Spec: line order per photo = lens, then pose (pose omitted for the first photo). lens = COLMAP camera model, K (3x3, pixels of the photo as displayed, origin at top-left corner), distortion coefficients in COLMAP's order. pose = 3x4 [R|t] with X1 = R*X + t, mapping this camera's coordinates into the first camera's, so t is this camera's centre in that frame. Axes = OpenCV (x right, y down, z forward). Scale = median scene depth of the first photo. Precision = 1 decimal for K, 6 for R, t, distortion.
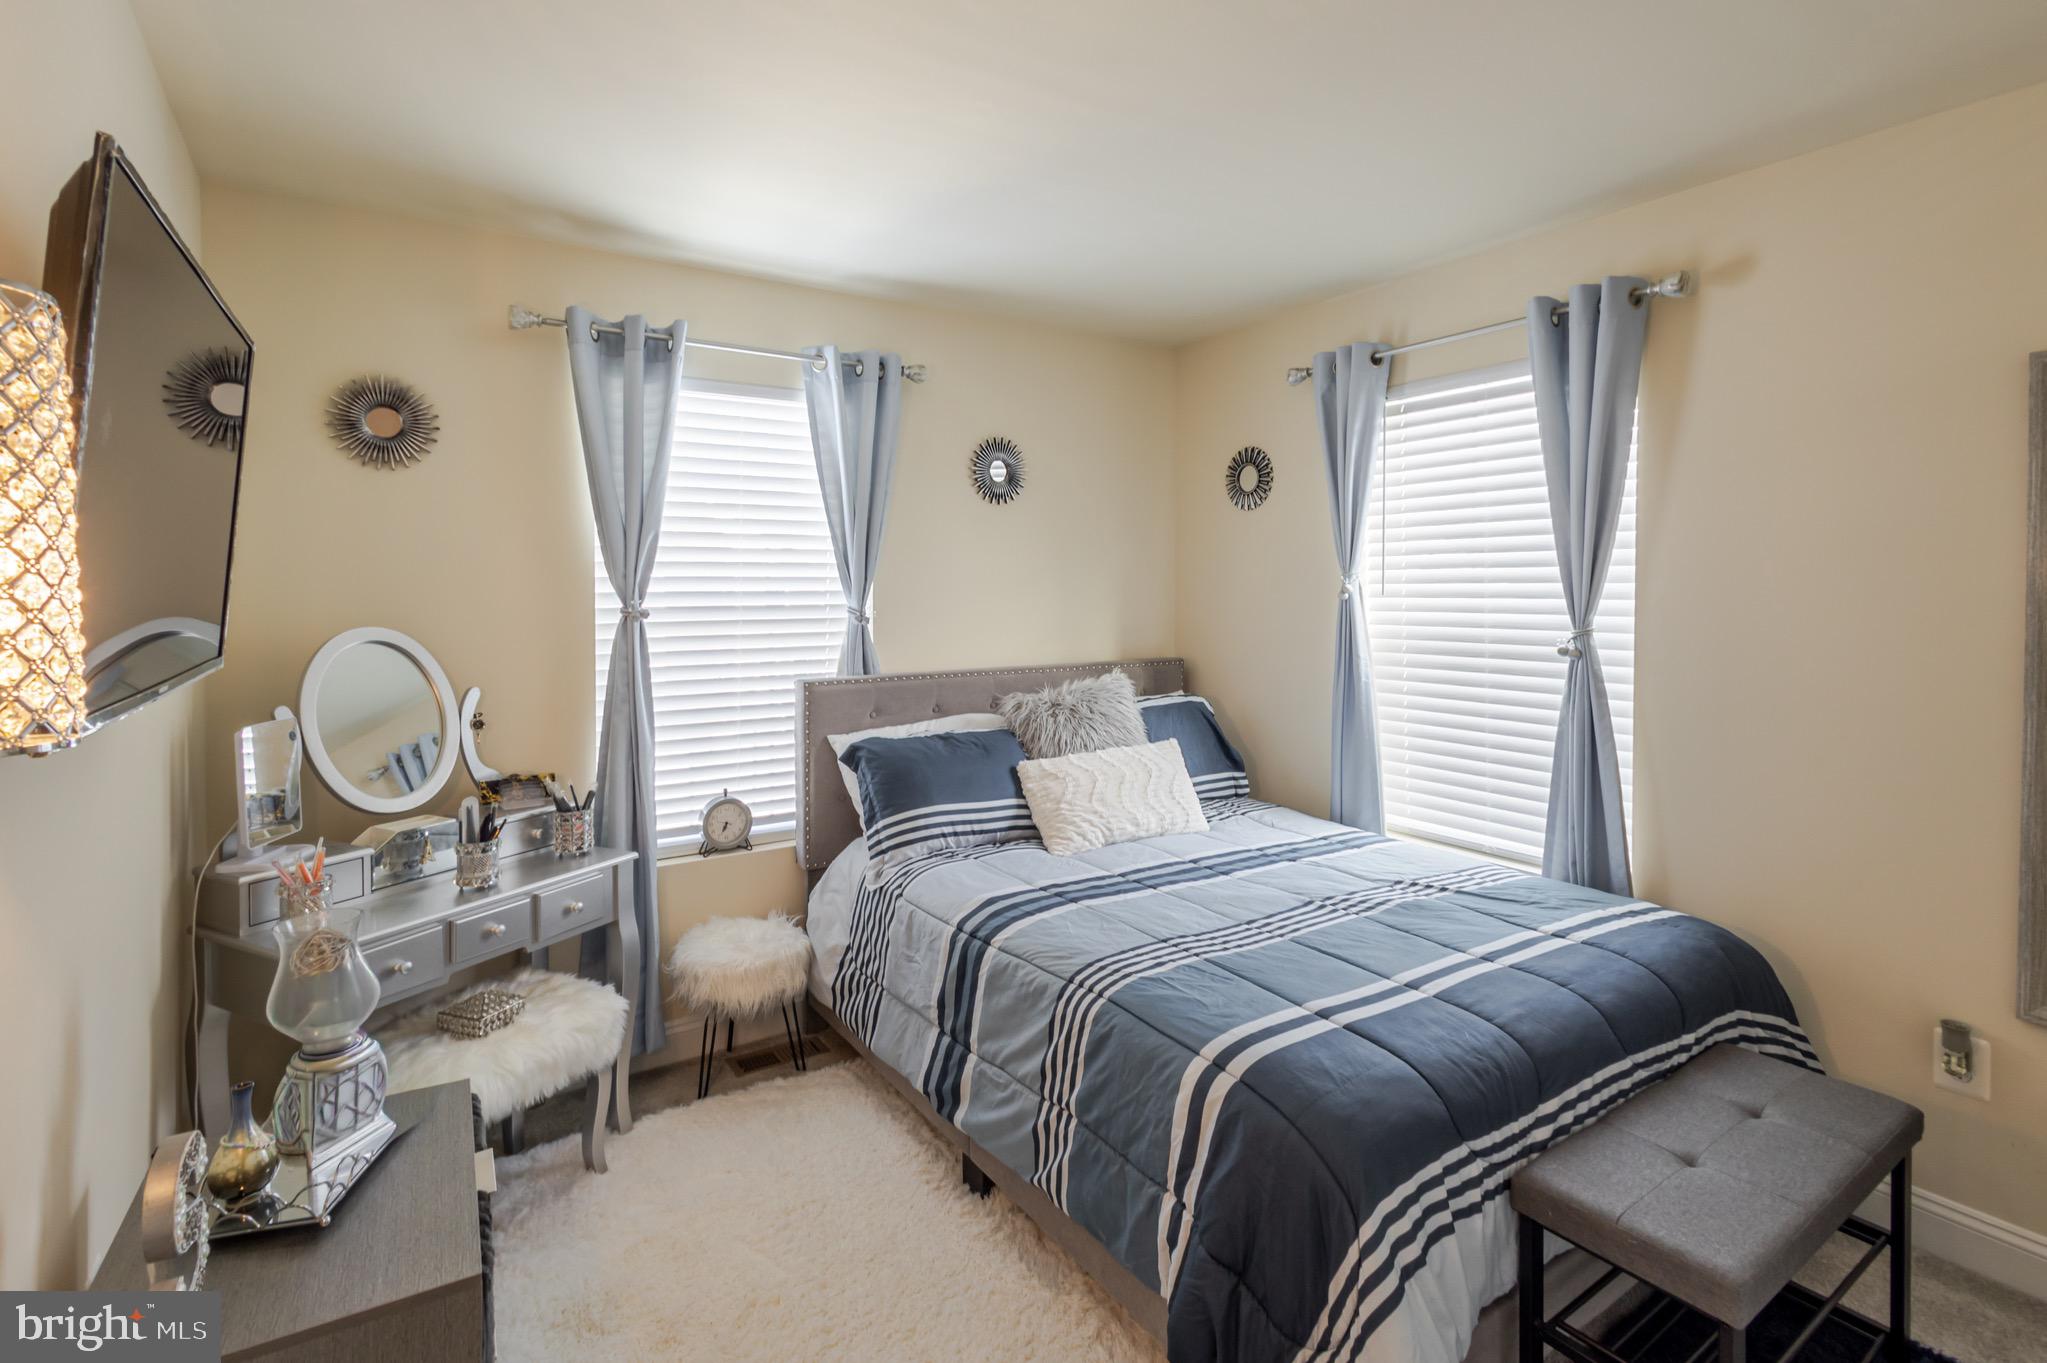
lens RADIAL K [[979.3, 0, 1022.6], [0, 979.3, 572.7], [0, 0, 1]] dist [-0.002053, -0.000288]
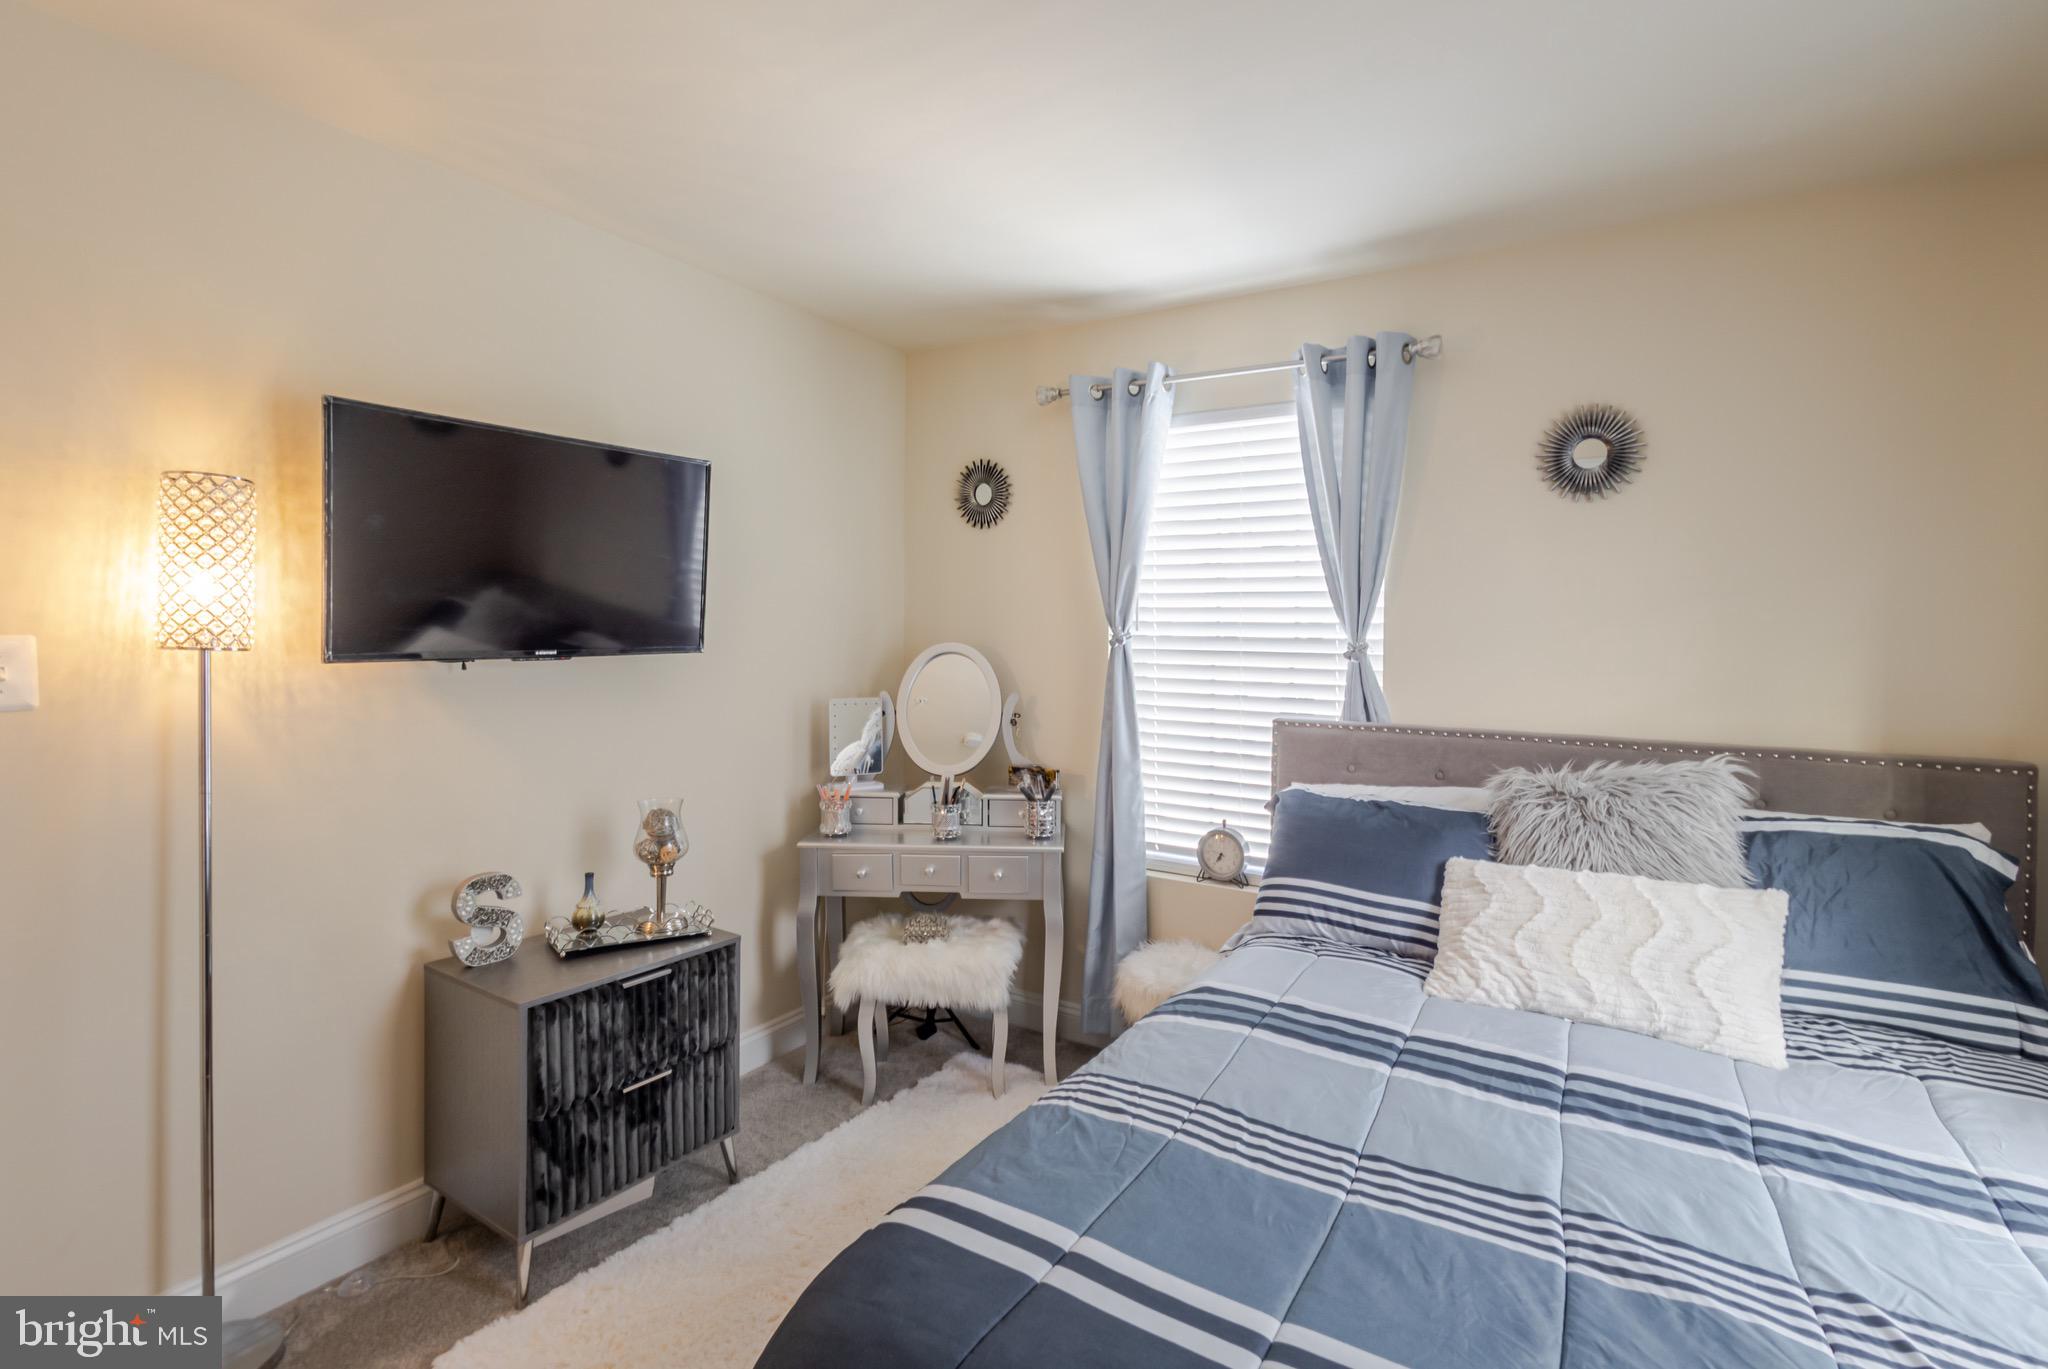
lens RADIAL K [[958.6, 0, 1023.0], [0, 958.6, 628.7], [0, 0, 1]] dist [0.002771, 0.000999]
pose [[0.428504, 0.010429, -0.903480, 0.493652], [-0.002565, 0.999943, 0.010326, 0.017006], [0.903536, -0.002107, 0.428506, 0.402436]]
